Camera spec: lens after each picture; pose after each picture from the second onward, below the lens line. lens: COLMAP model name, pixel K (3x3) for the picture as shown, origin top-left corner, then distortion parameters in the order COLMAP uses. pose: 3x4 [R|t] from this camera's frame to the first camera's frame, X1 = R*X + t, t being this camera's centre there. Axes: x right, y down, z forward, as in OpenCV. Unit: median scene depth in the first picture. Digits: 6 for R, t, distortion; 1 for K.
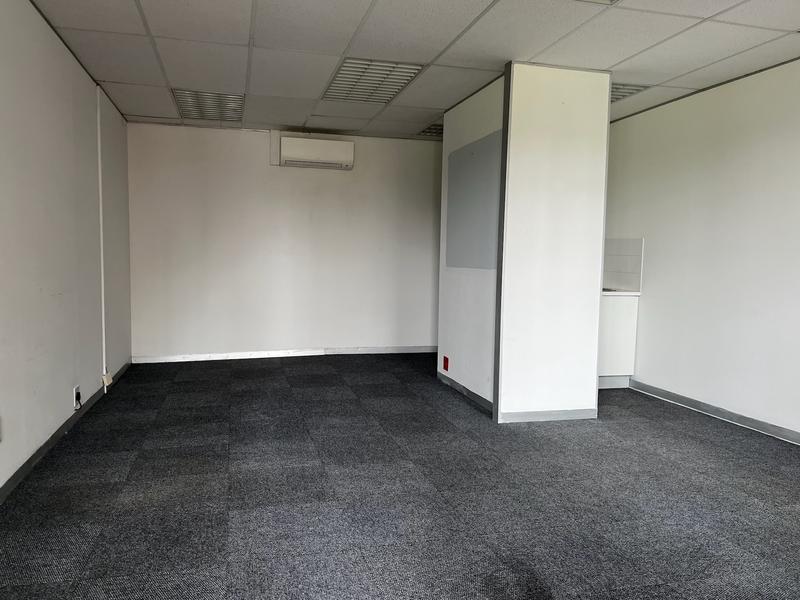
lens RADIAL K [[602.4, 0, 398.1], [0, 602.4, 314.9], [0, 0, 1]] dist [0.075260, -0.132317]
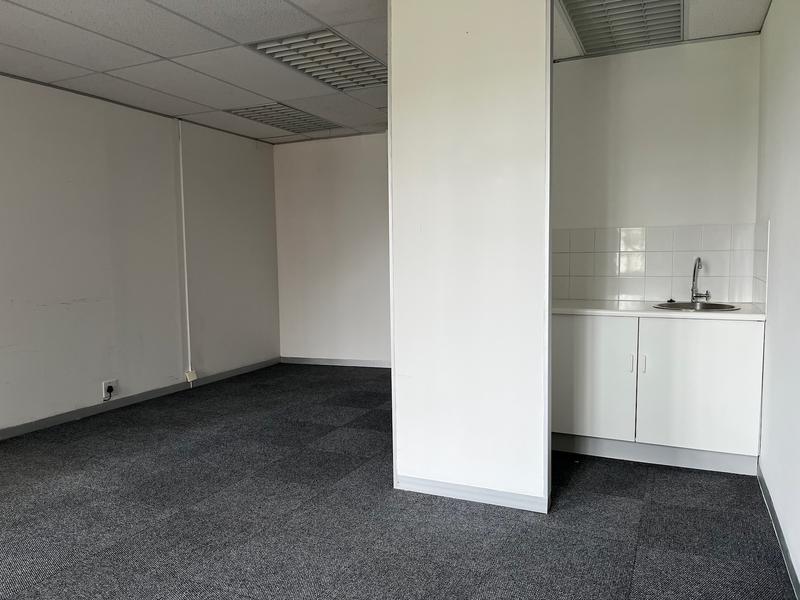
lens RADIAL K [[602.4, 0, 398.1], [0, 602.4, 314.9], [0, 0, 1]] dist [0.075260, -0.132317]
pose [[0.774476, 0.033809, -0.631699, 0.632348], [-0.032687, 0.999376, 0.013413, -0.043354], [0.631758, 0.010260, 0.775098, 0.427328]]
